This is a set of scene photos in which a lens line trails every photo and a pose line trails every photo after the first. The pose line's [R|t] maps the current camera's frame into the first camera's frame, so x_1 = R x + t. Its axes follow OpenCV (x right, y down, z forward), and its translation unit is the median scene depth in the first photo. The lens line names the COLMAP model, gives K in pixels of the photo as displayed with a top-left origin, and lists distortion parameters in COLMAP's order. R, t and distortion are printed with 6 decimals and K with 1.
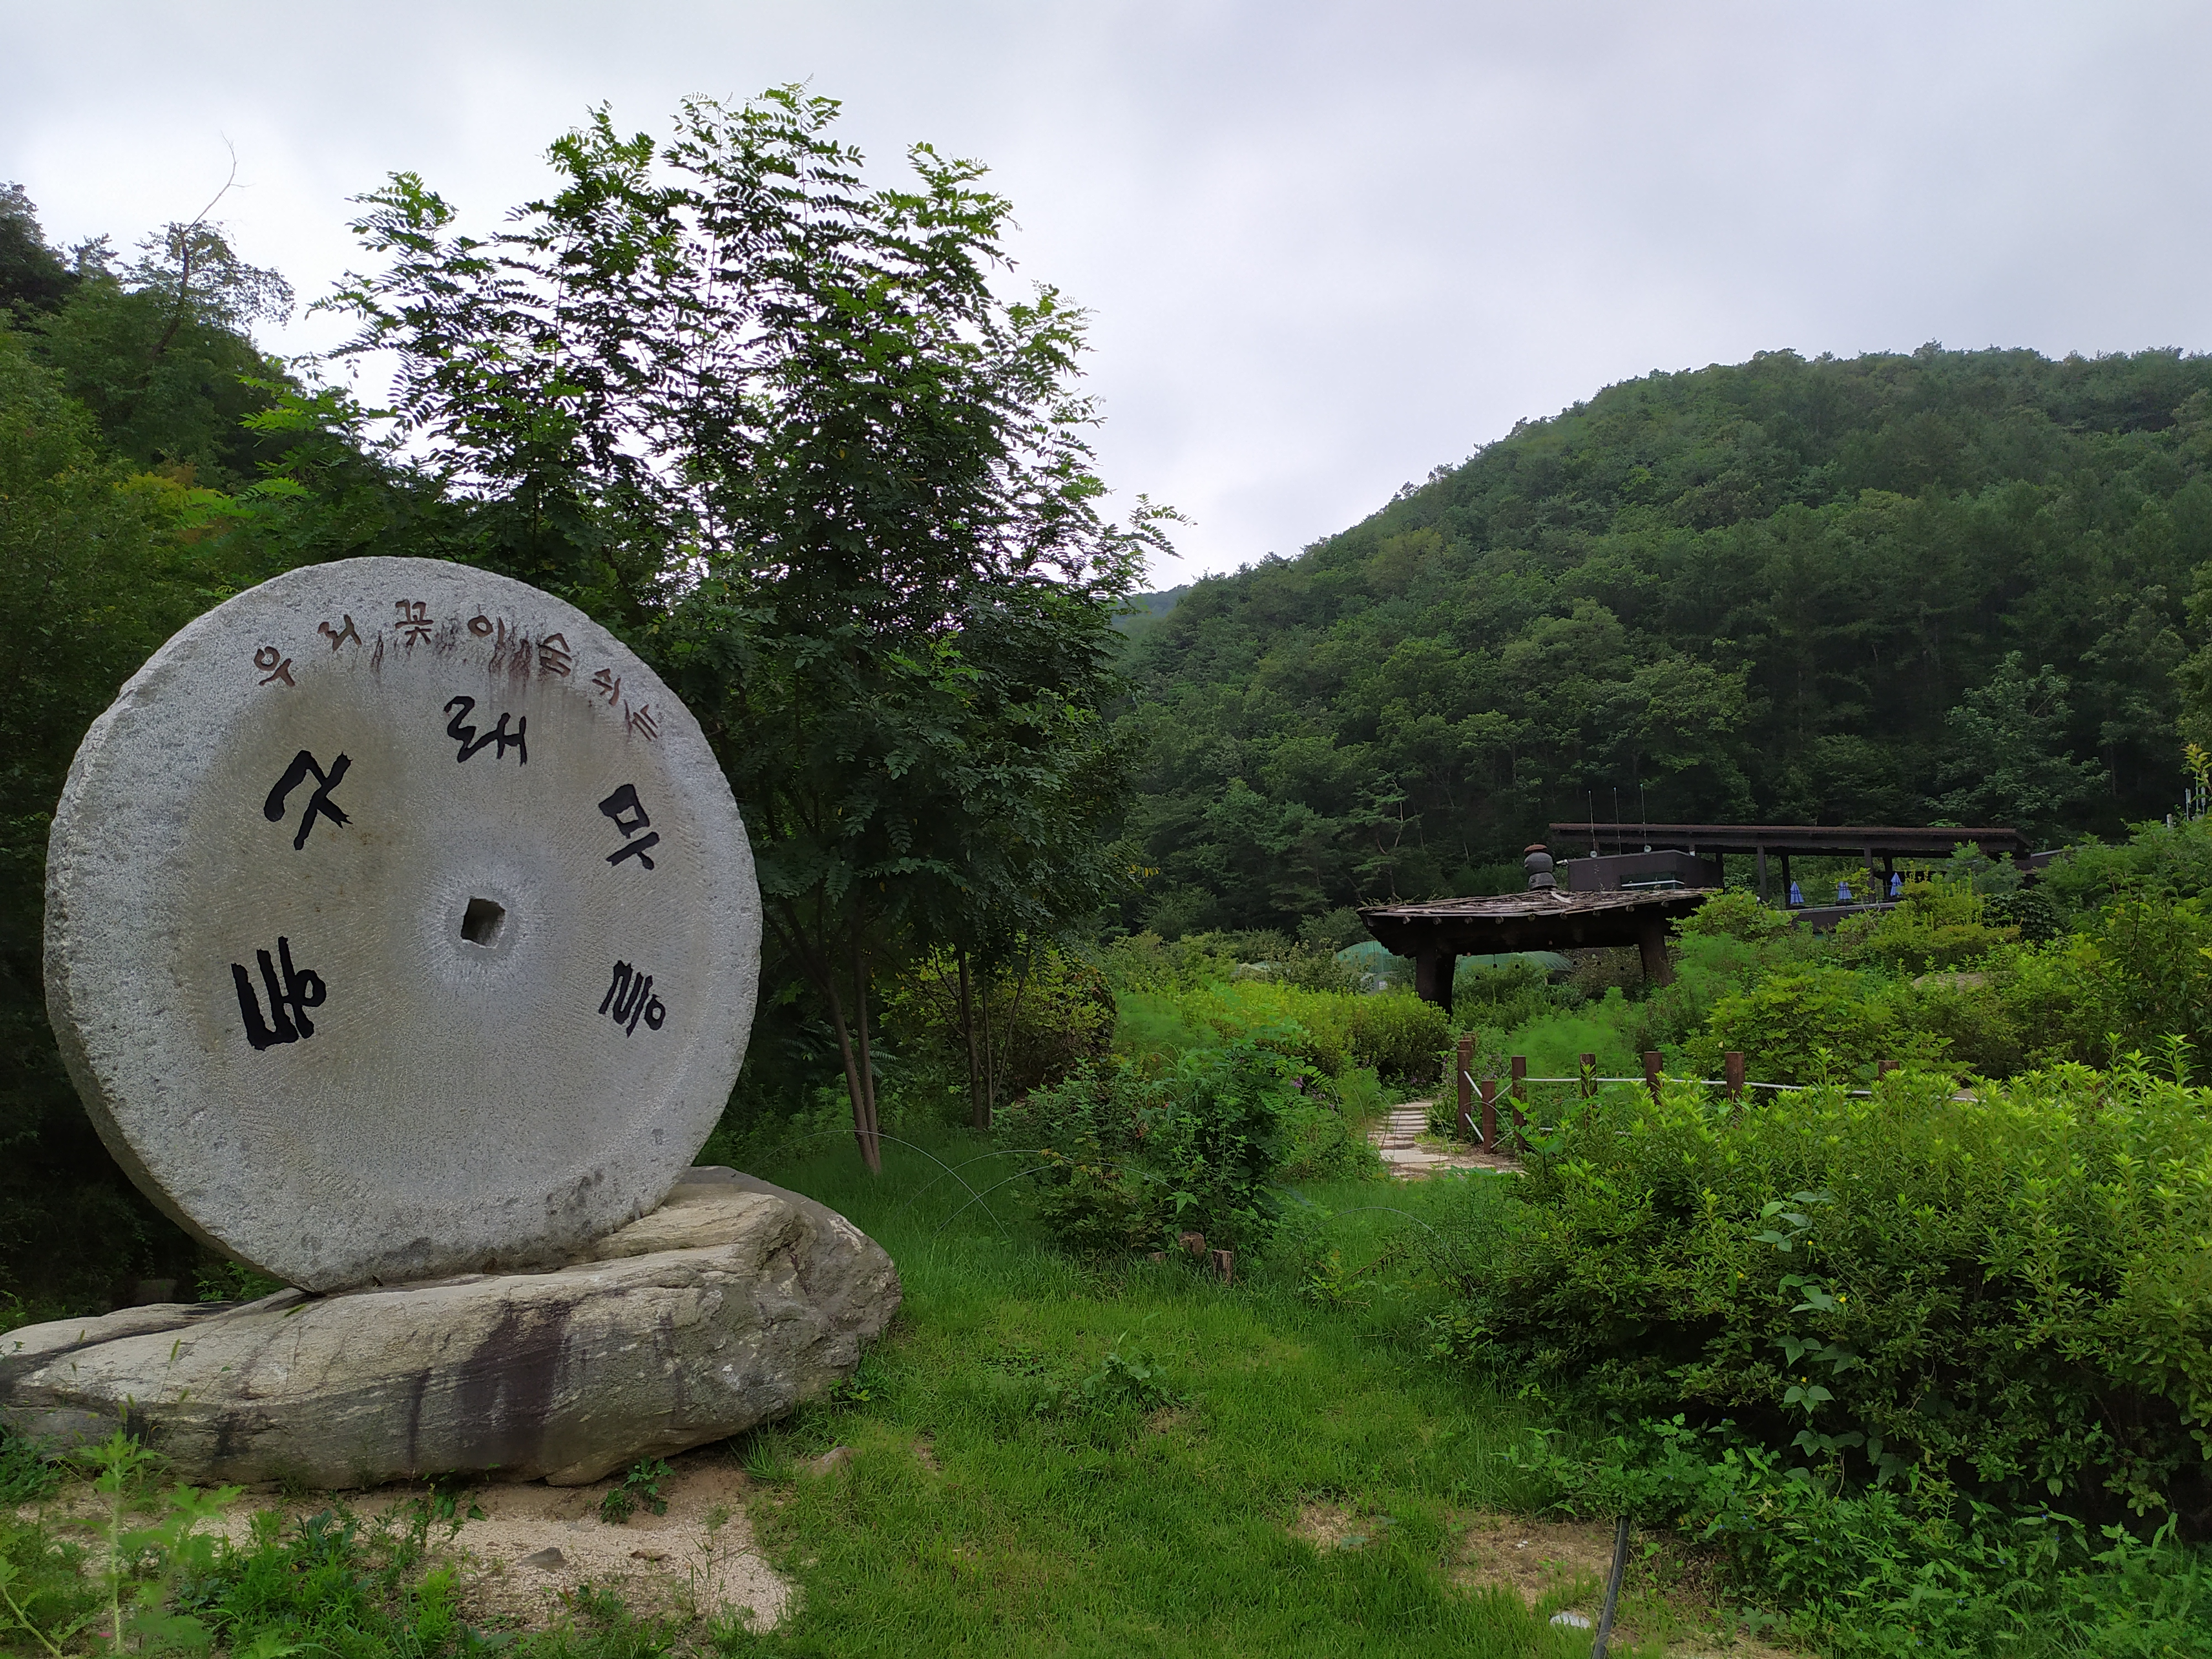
lens RADIAL K [[1675.7, 0, 1106.0], [0, 1675.7, 829.5], [0, 0, 1]] dist [0.031839, -0.039864]
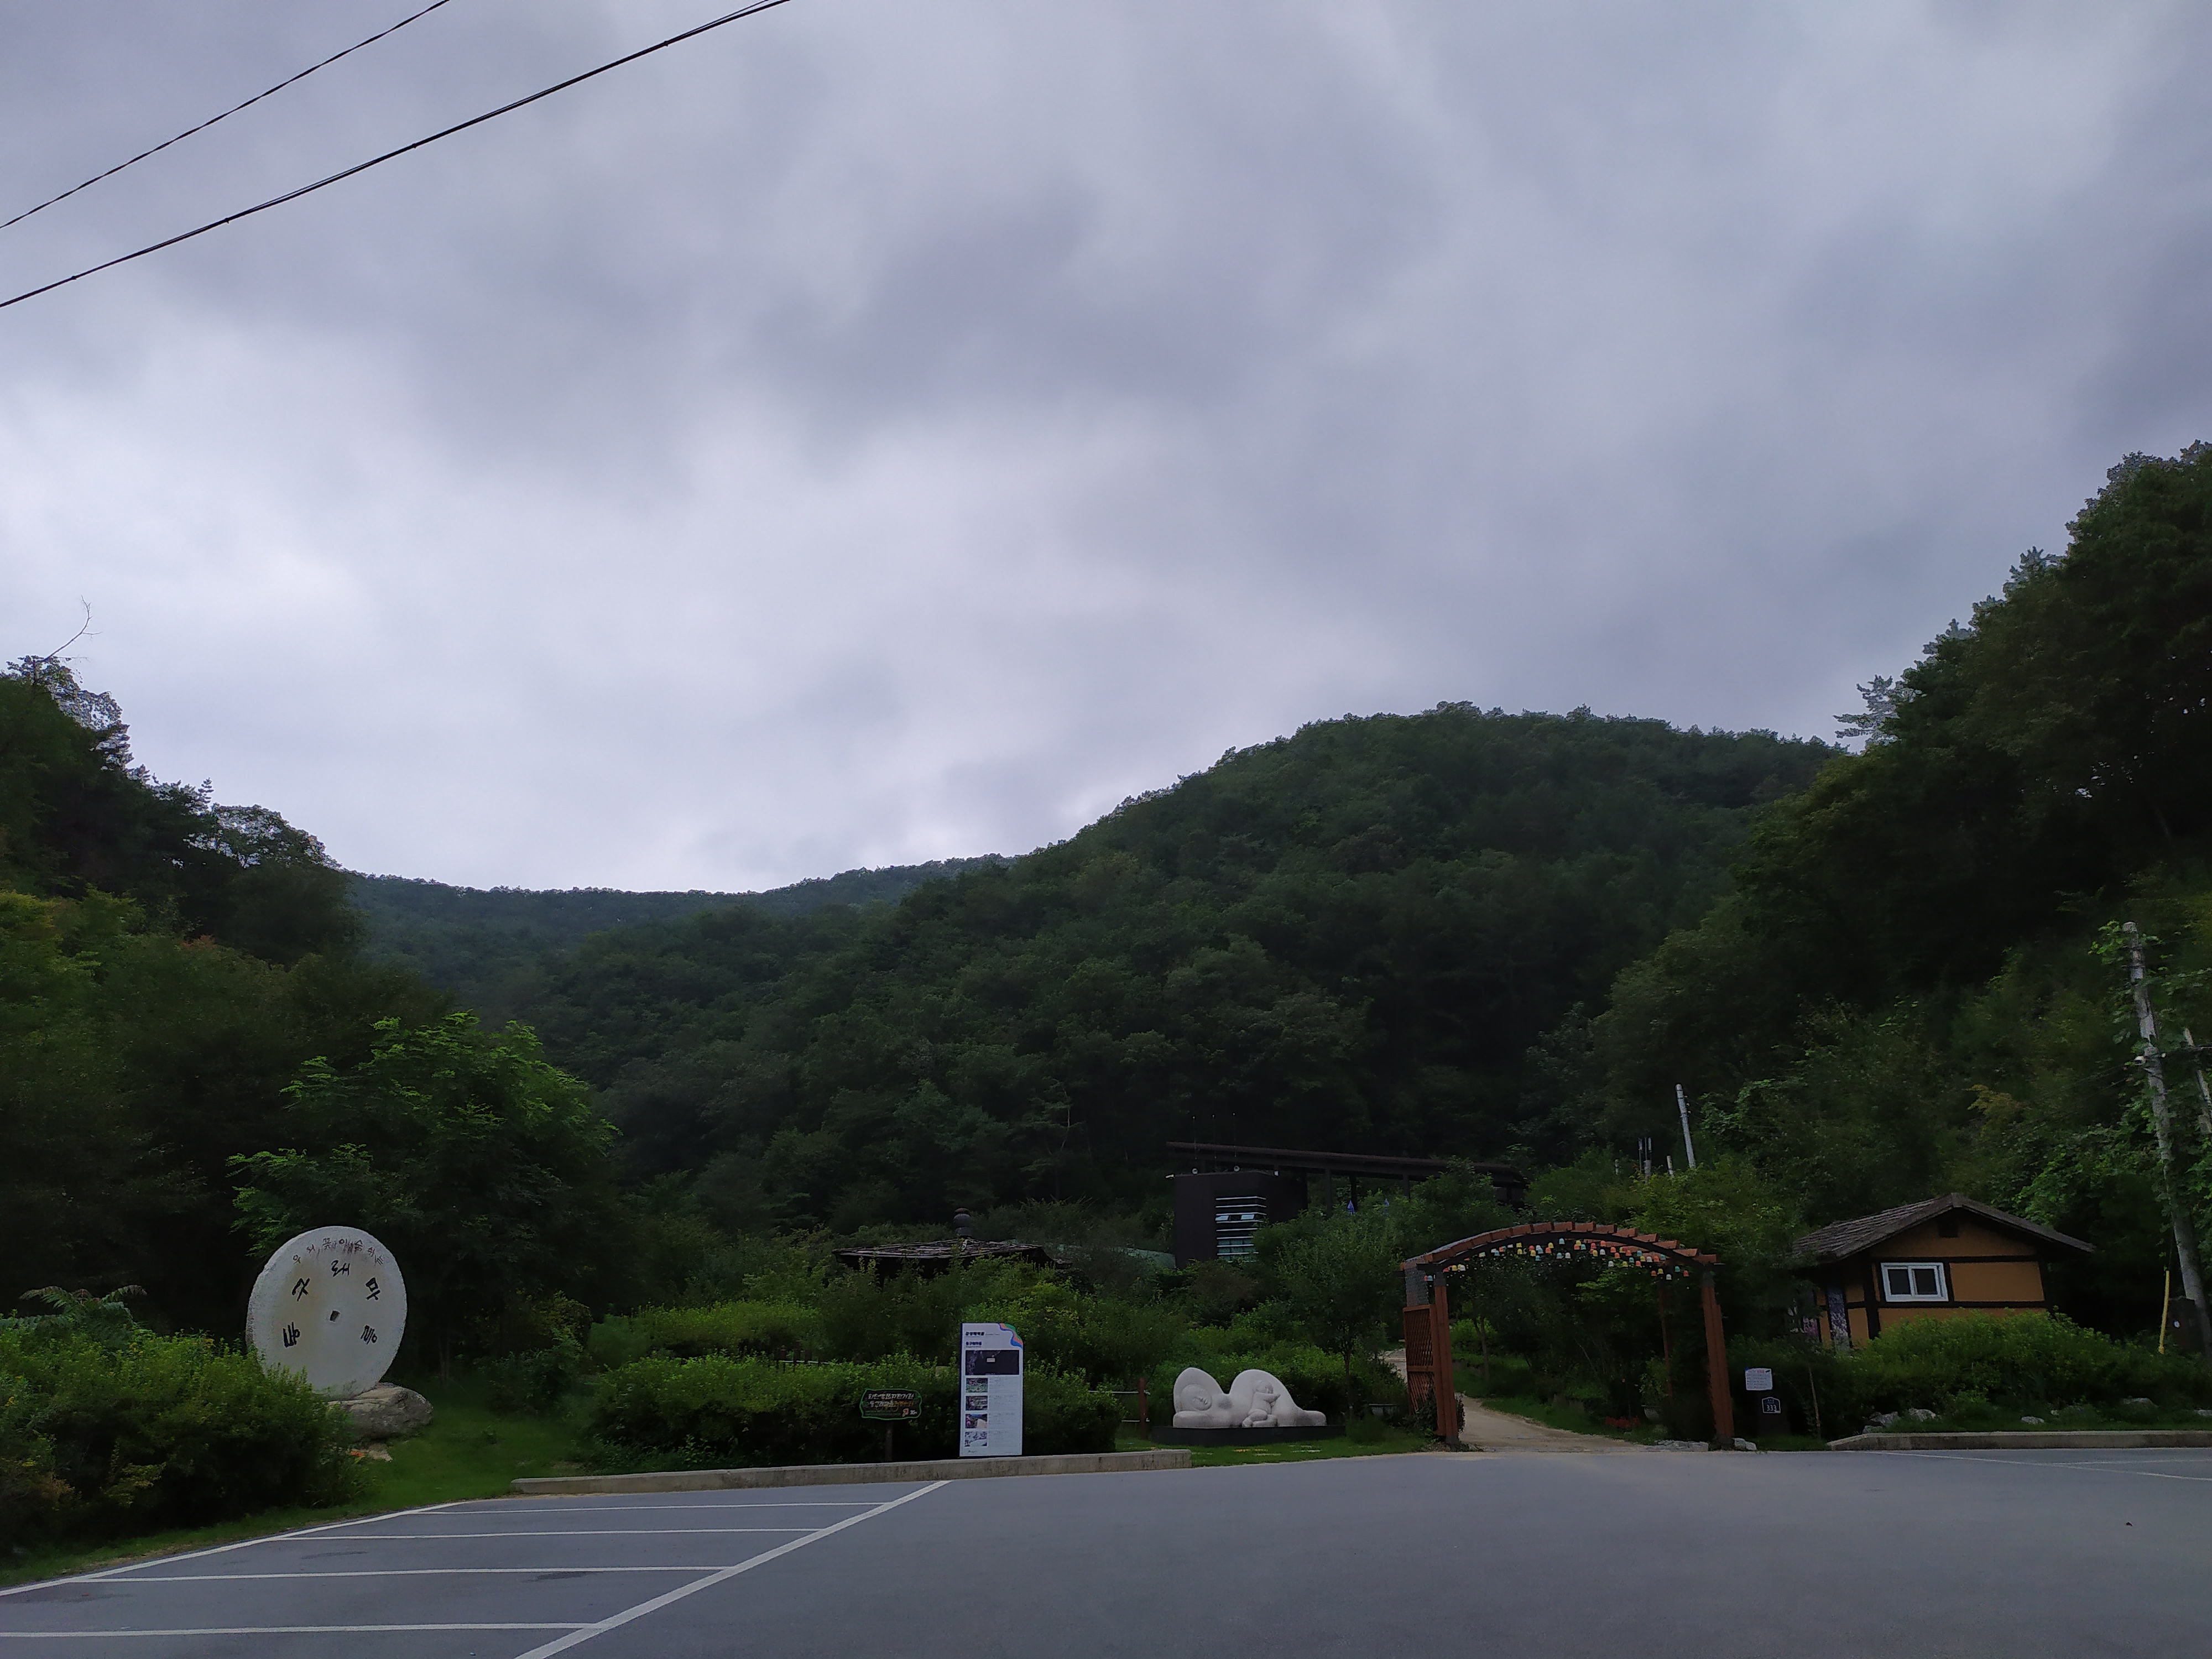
lens RADIAL K [[1675.7, 0, 1106.0], [0, 1675.7, 829.5], [0, 0, 1]] dist [0.031839, -0.039864]
pose [[0.988187, 0.062119, 0.140102, 0.029522], [-0.038984, 0.985987, -0.162201, -0.018246], [-0.148214, 0.154823, 0.976761, -0.122030]]
